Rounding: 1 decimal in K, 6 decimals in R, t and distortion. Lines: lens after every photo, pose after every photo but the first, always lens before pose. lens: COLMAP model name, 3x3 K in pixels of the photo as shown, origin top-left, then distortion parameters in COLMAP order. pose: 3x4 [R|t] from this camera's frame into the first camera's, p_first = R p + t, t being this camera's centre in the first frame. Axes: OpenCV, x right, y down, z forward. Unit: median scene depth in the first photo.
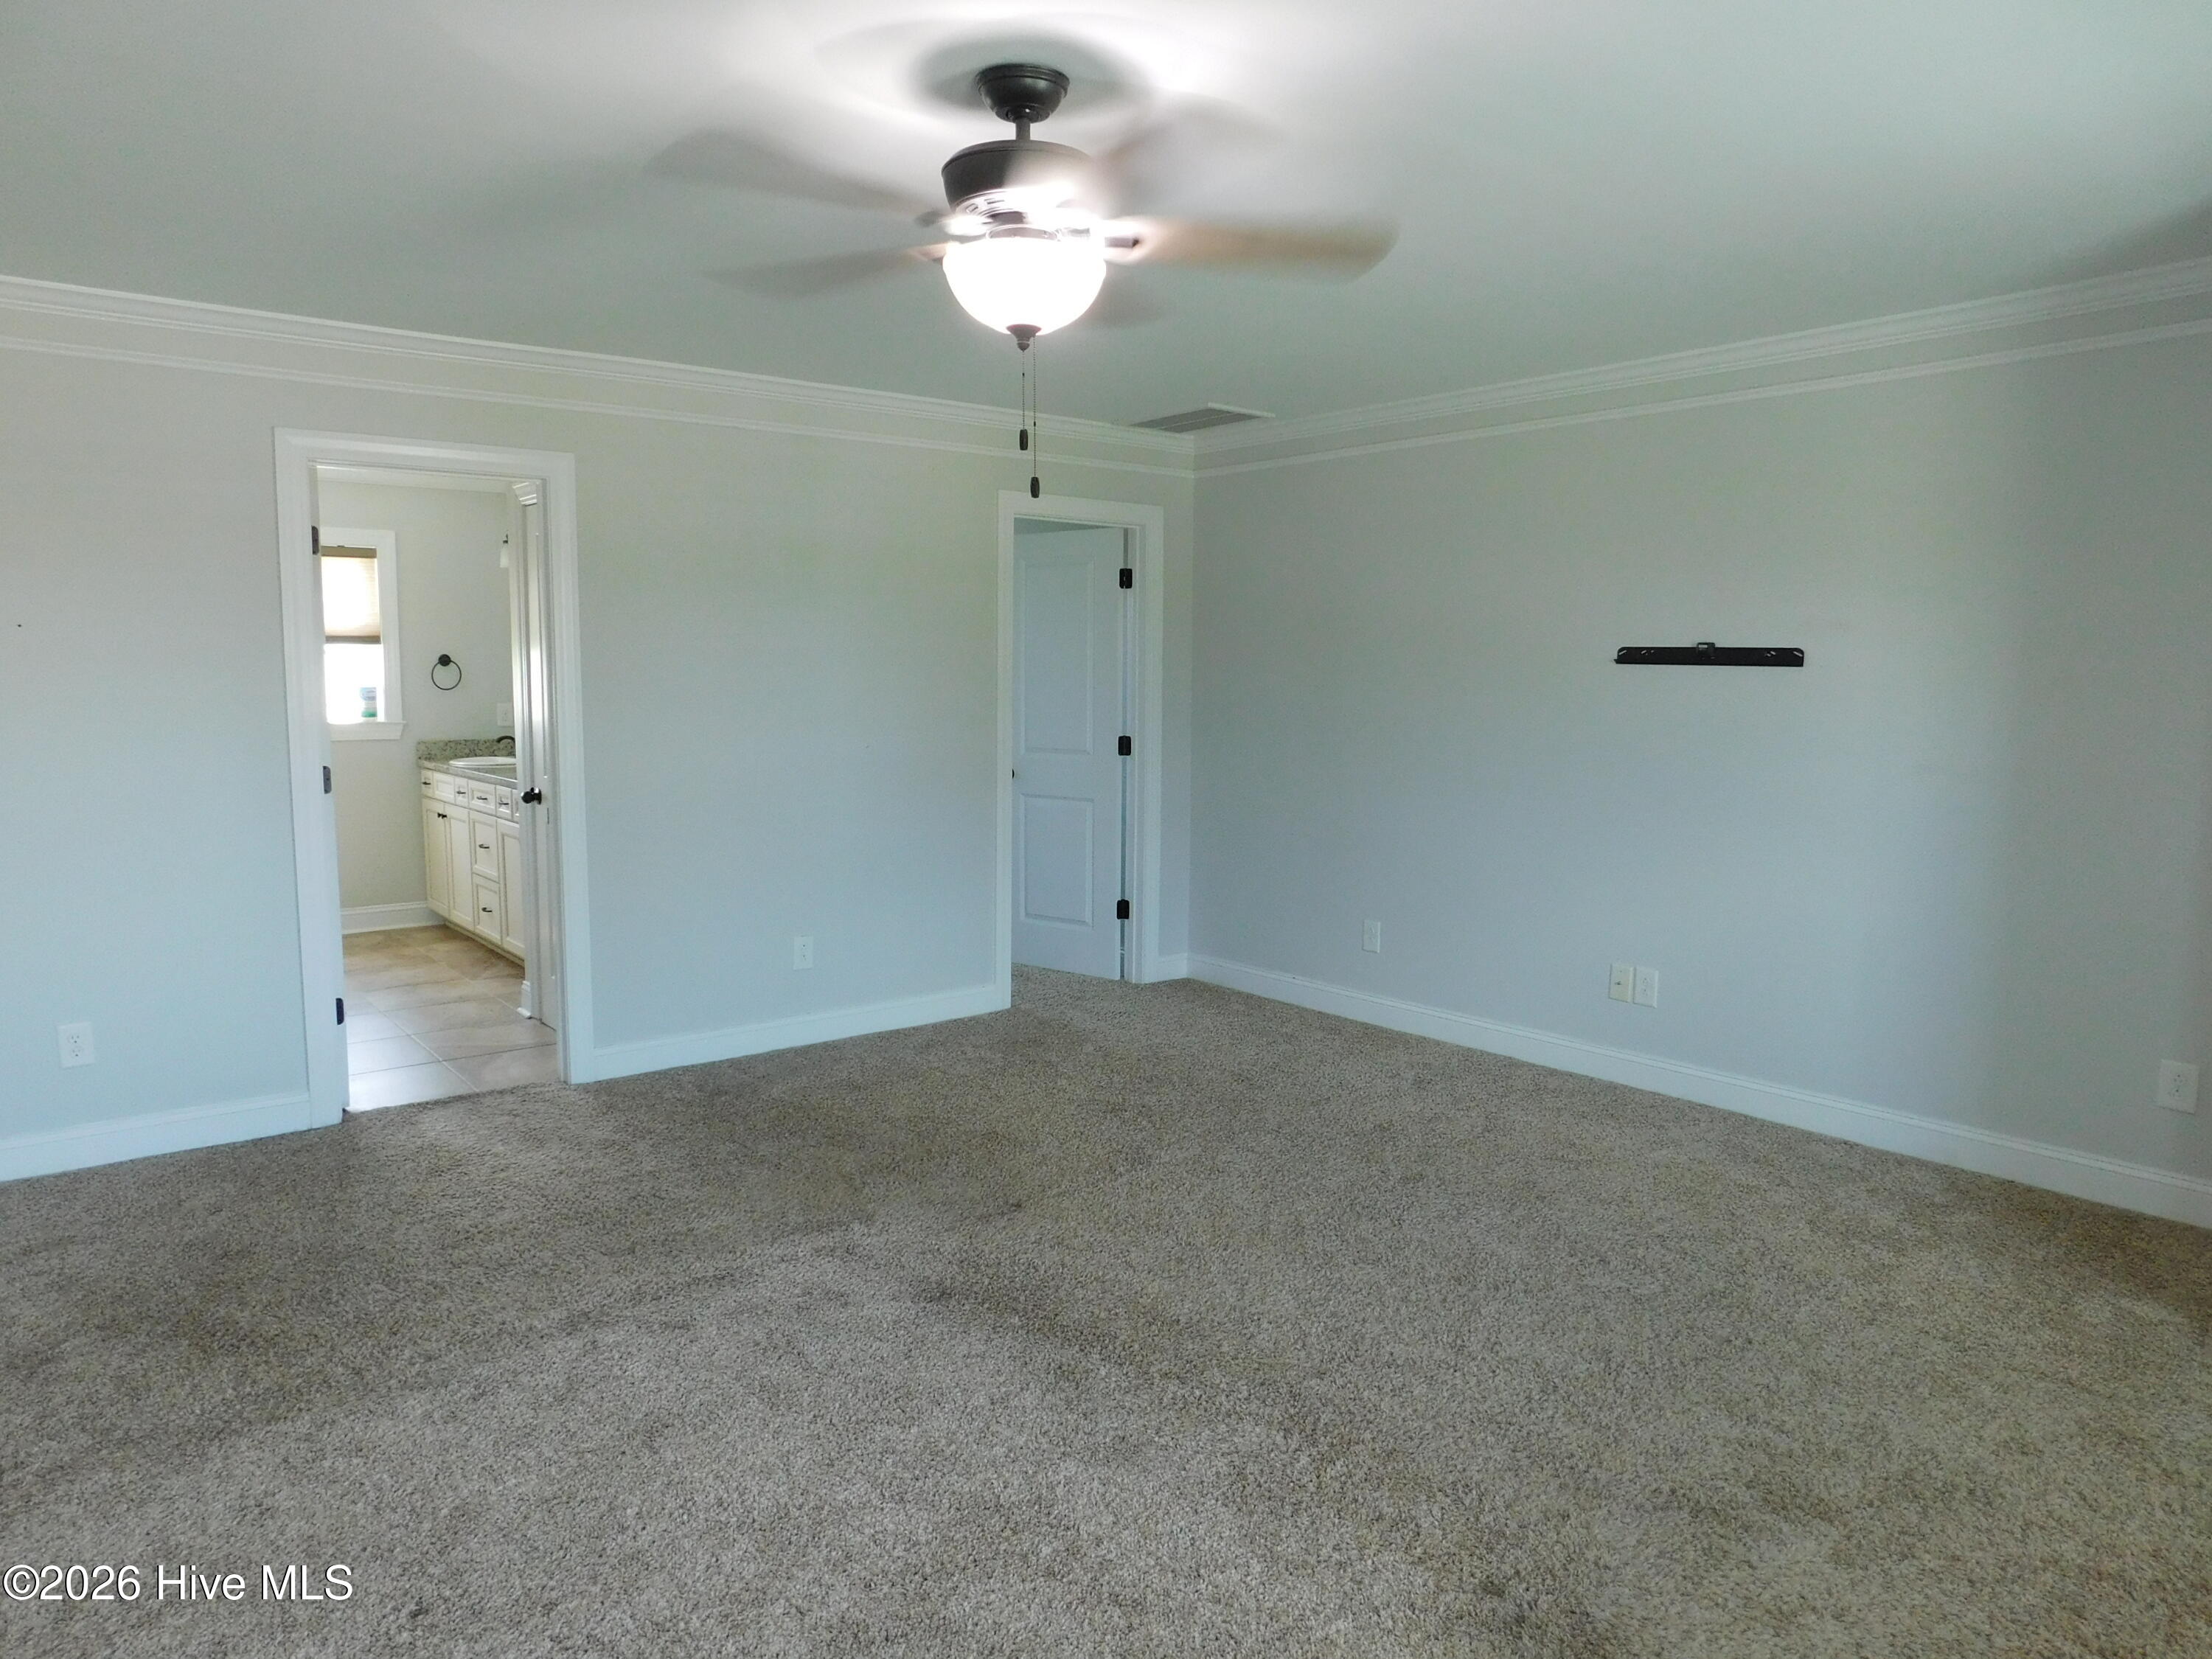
lens RADIAL K [[1455.5, 0, 1114.2], [0, 1455.5, 825.8], [0, 0, 1]] dist [-0.074863, 0.059250]
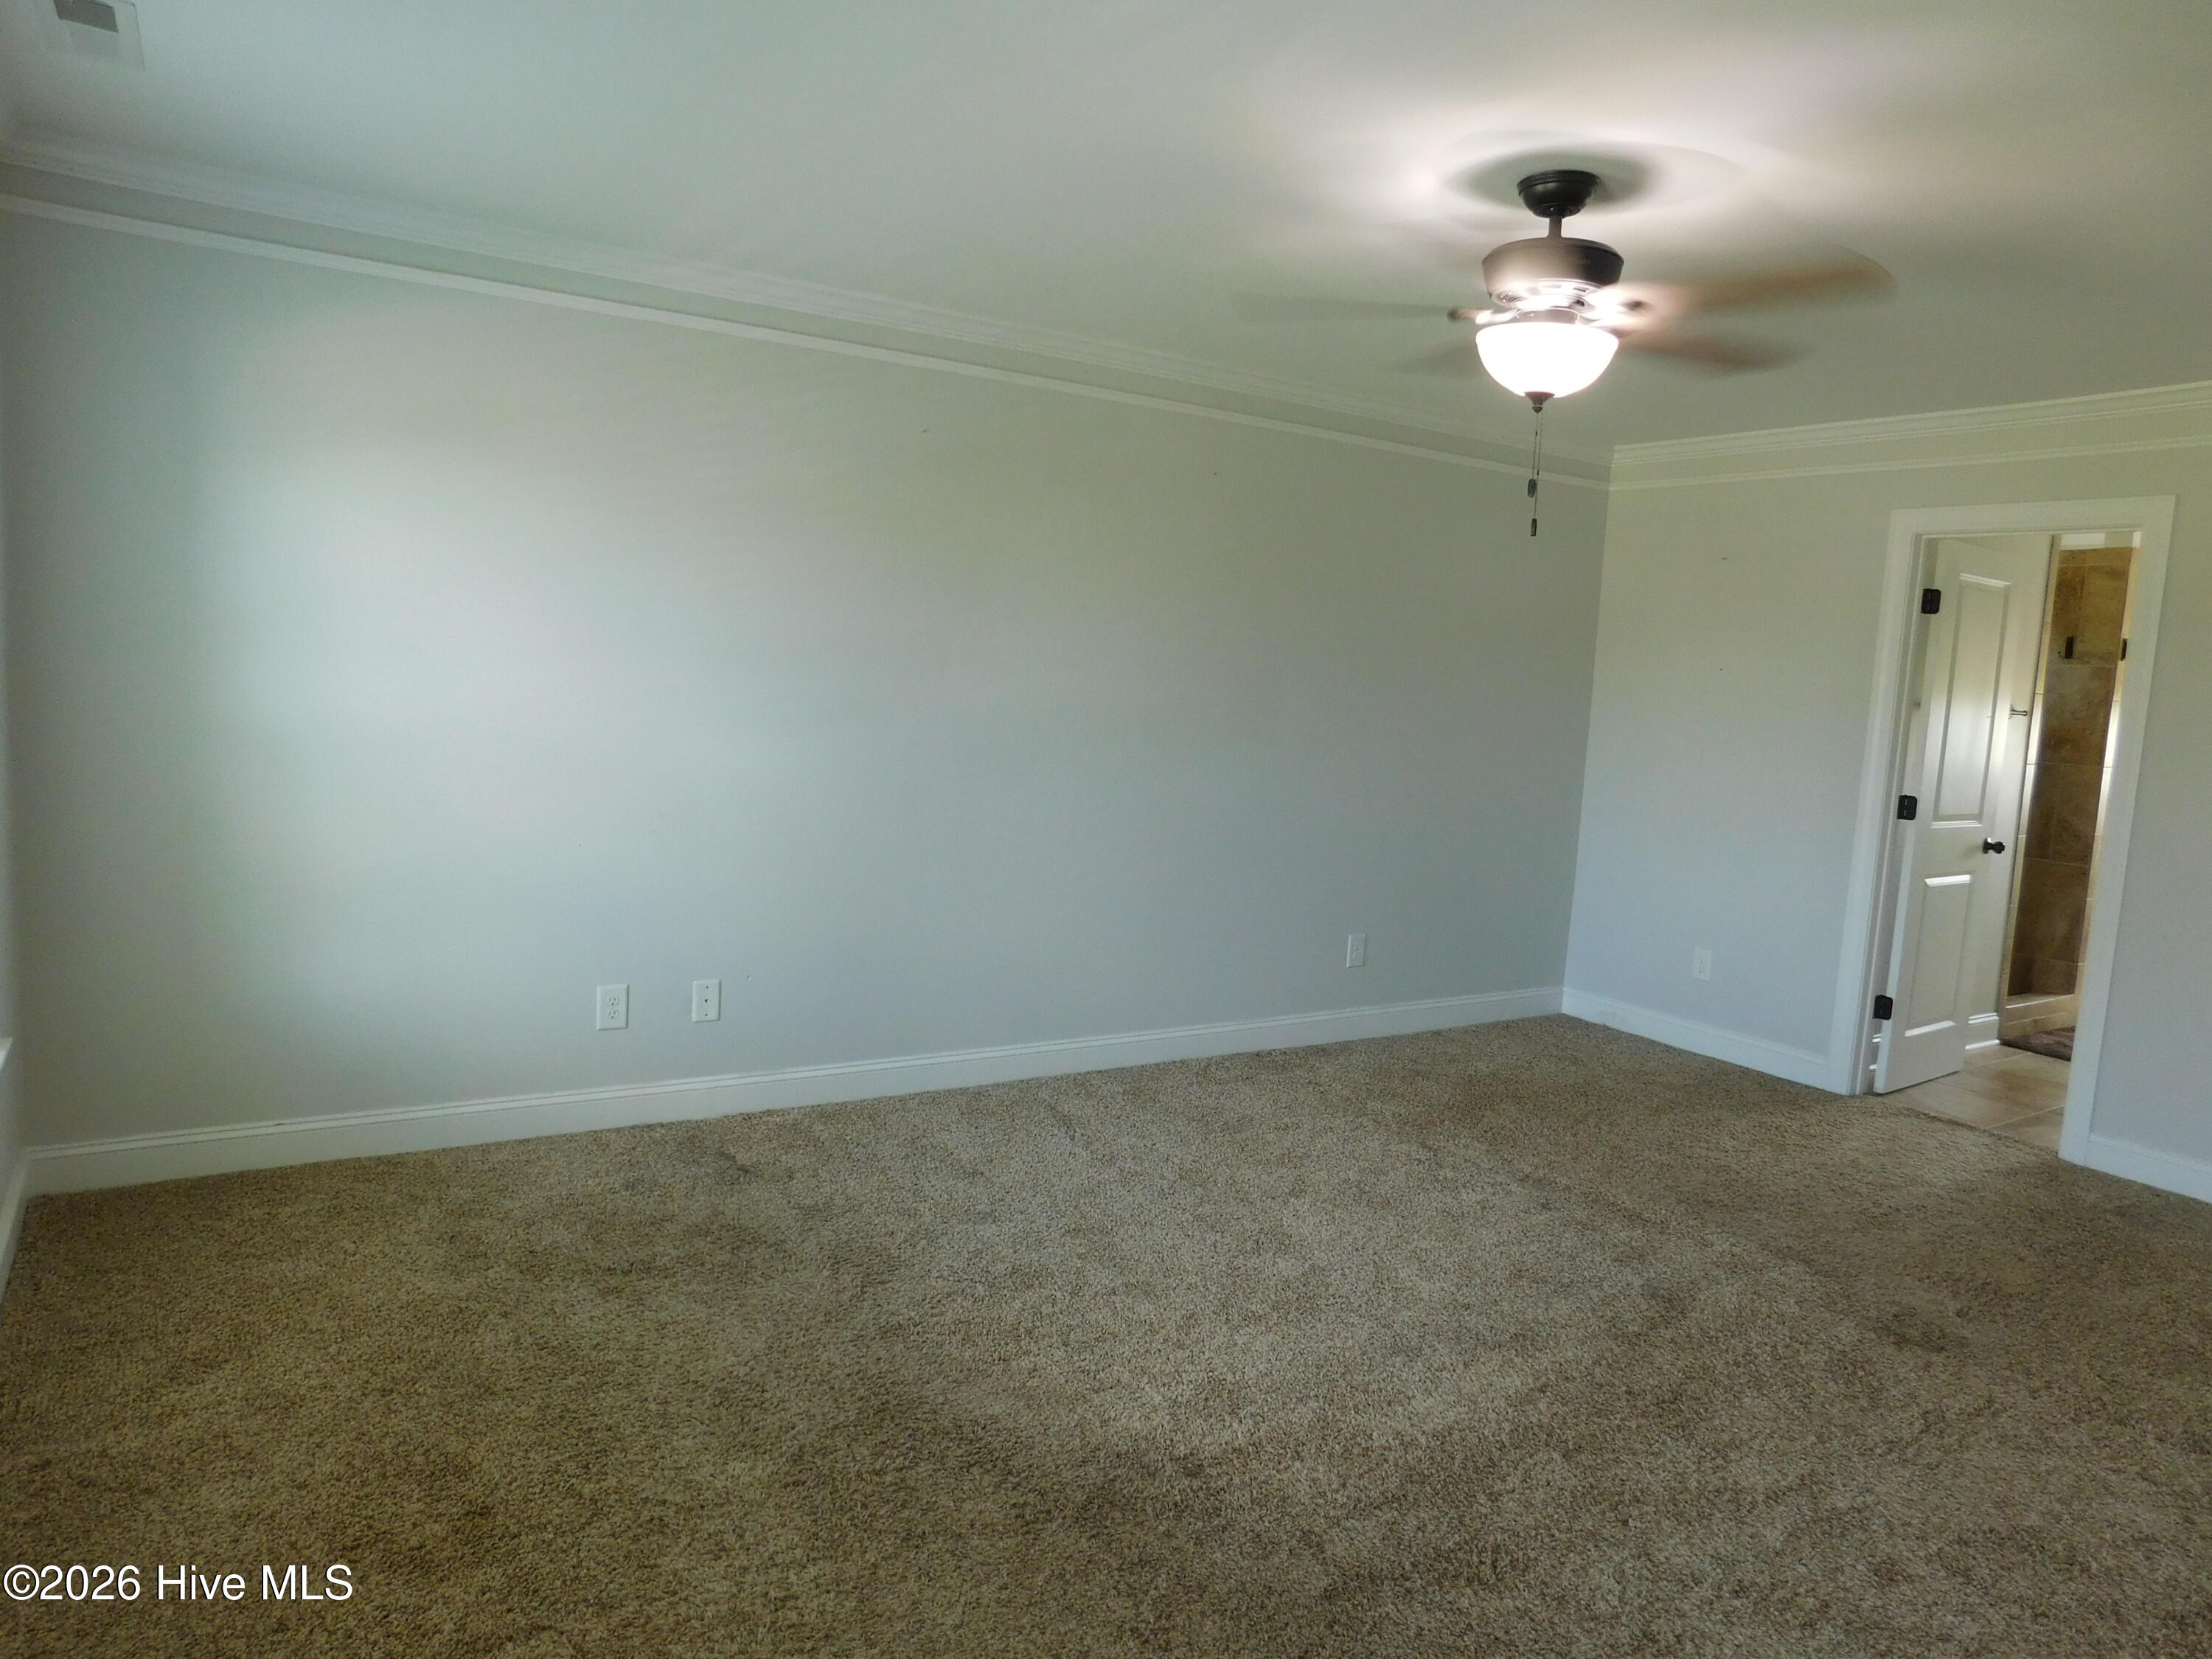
lens RADIAL K [[1475.7, 0, 1115.0], [0, 1475.7, 820.4], [0, 0, 1]] dist [-0.058900, 0.059336]
pose [[-0.107084, 0.093804, -0.989815, 0.655621], [-0.169864, 0.979177, 0.111173, -0.042478], [0.979632, 0.180038, -0.088920, 0.455780]]
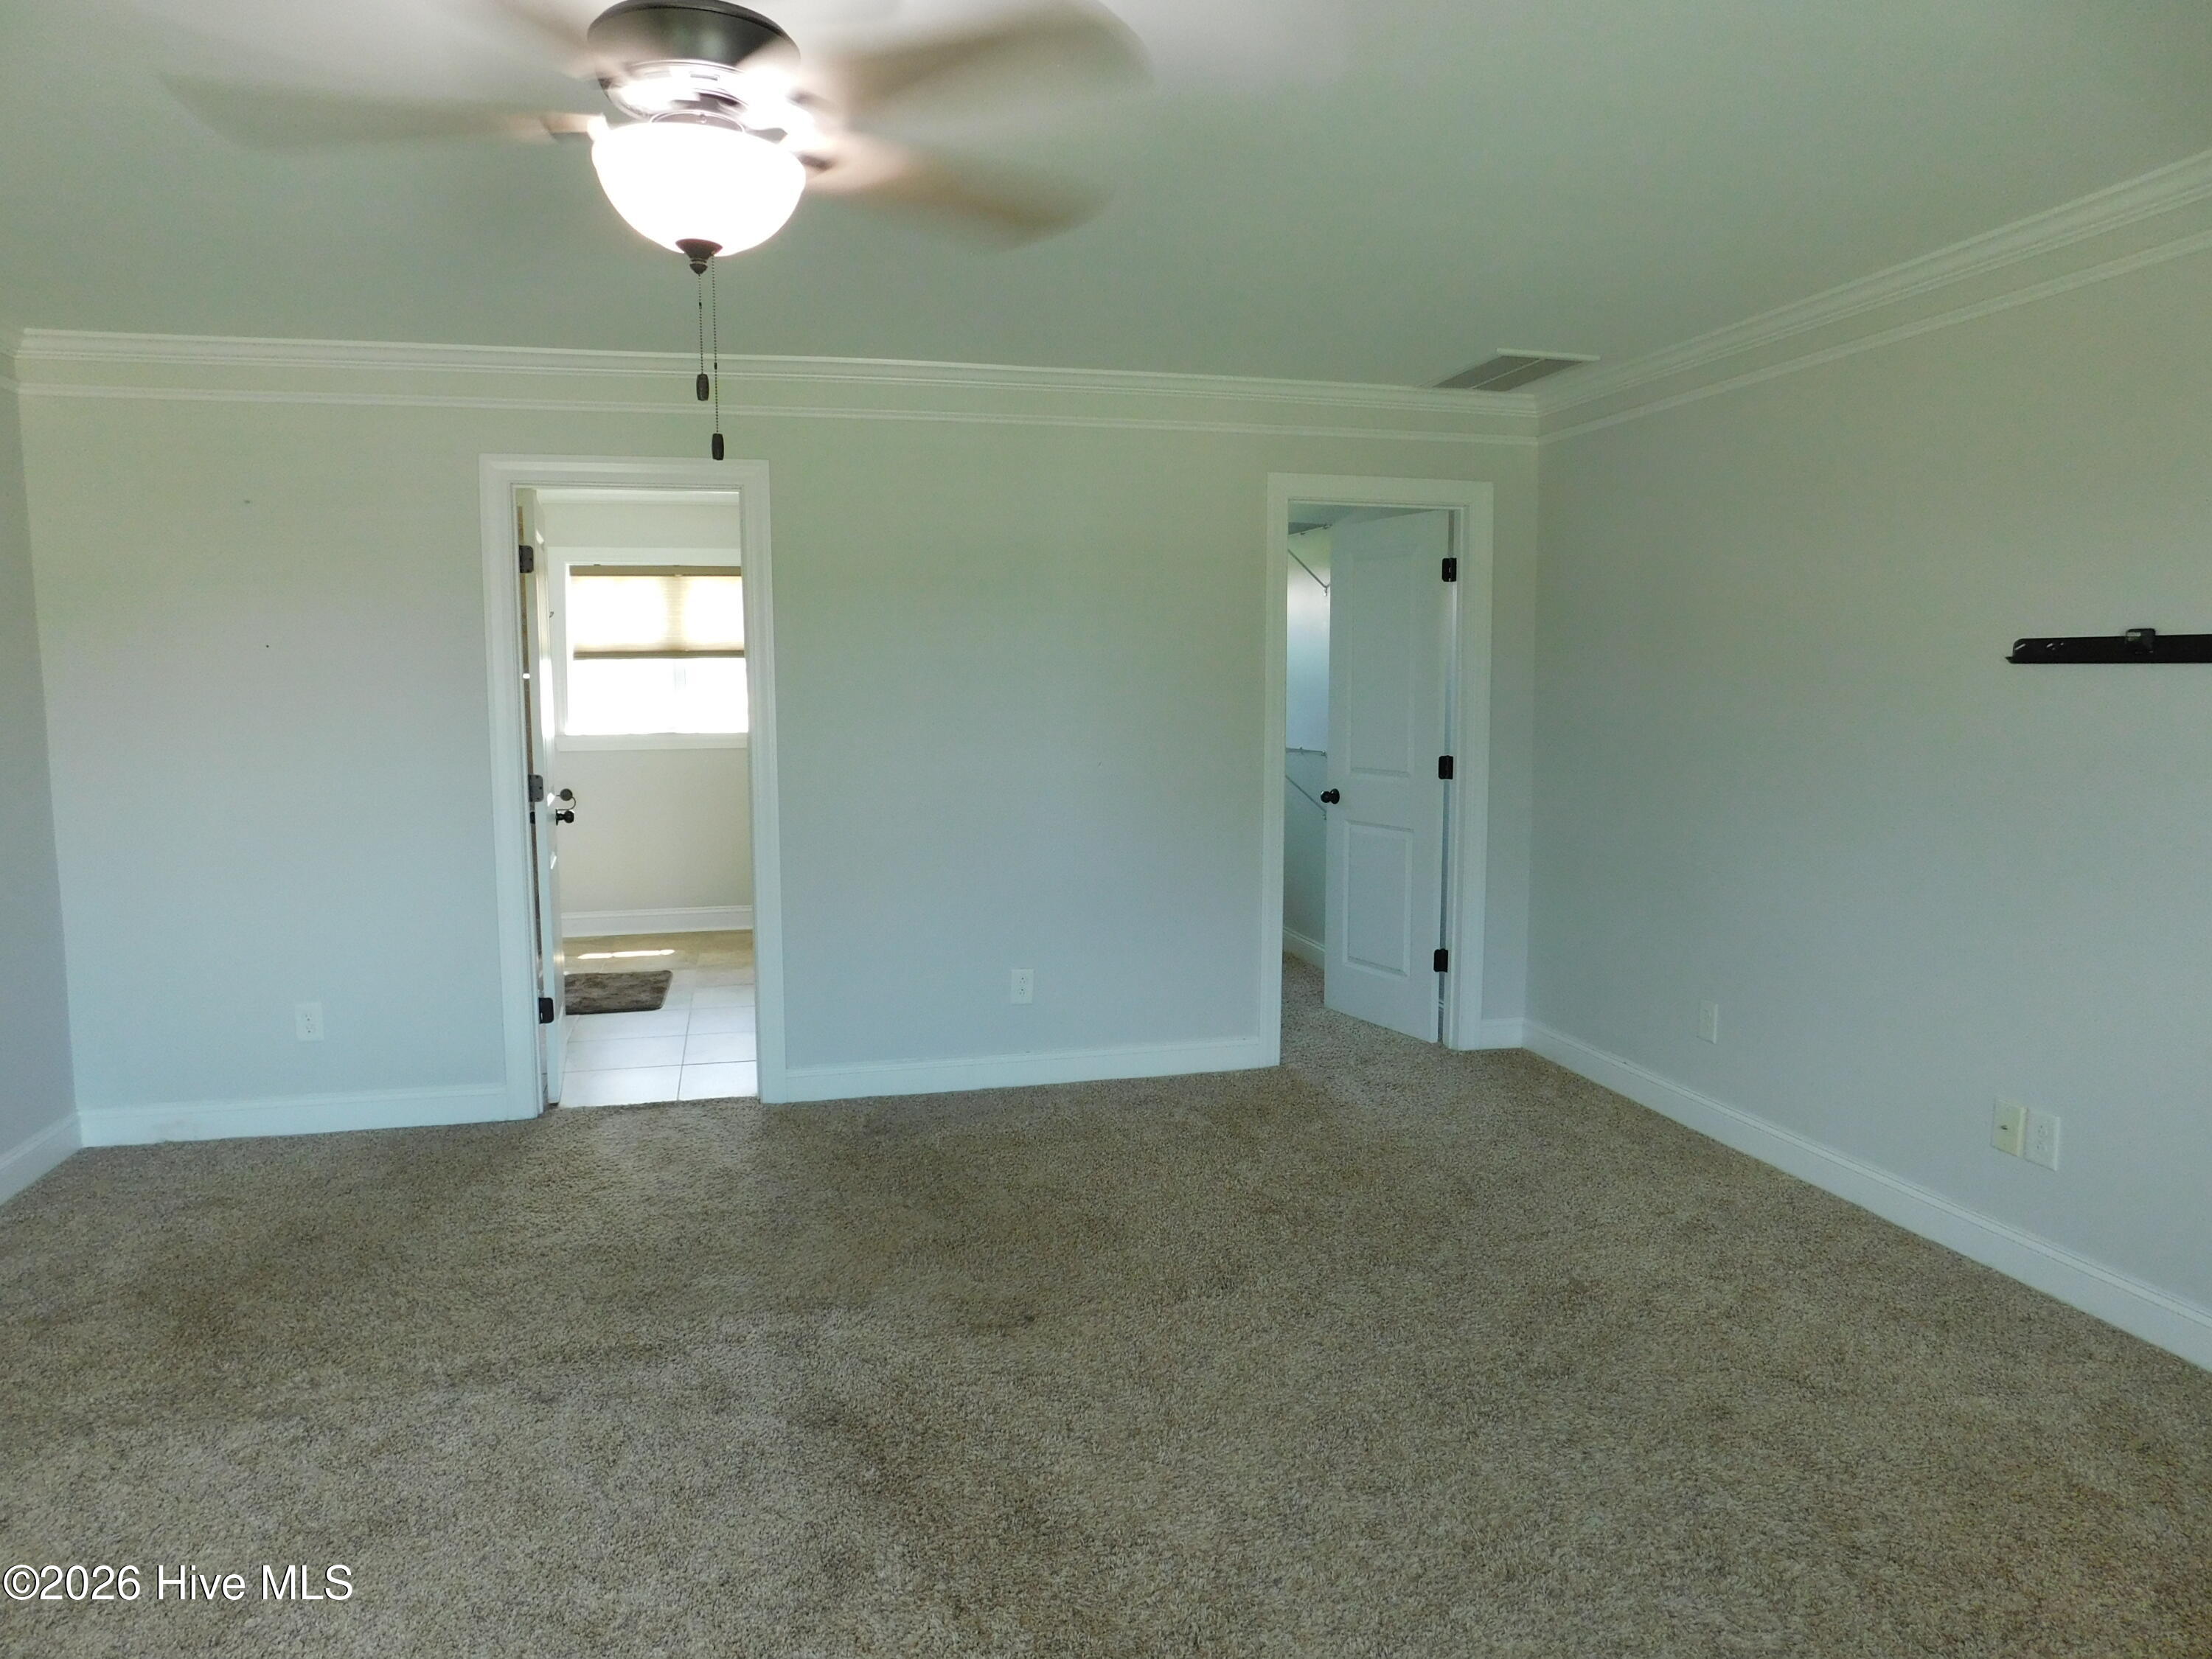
lens RADIAL K [[1455.5, 0, 1114.2], [0, 1455.5, 825.8], [0, 0, 1]] dist [-0.074863, 0.059250]
pose [[0.904957, 0.034101, -0.424135, 0.266050], [-0.037046, 0.999313, 0.001302, -0.021014], [0.423888, 0.014534, 0.905598, 0.216217]]
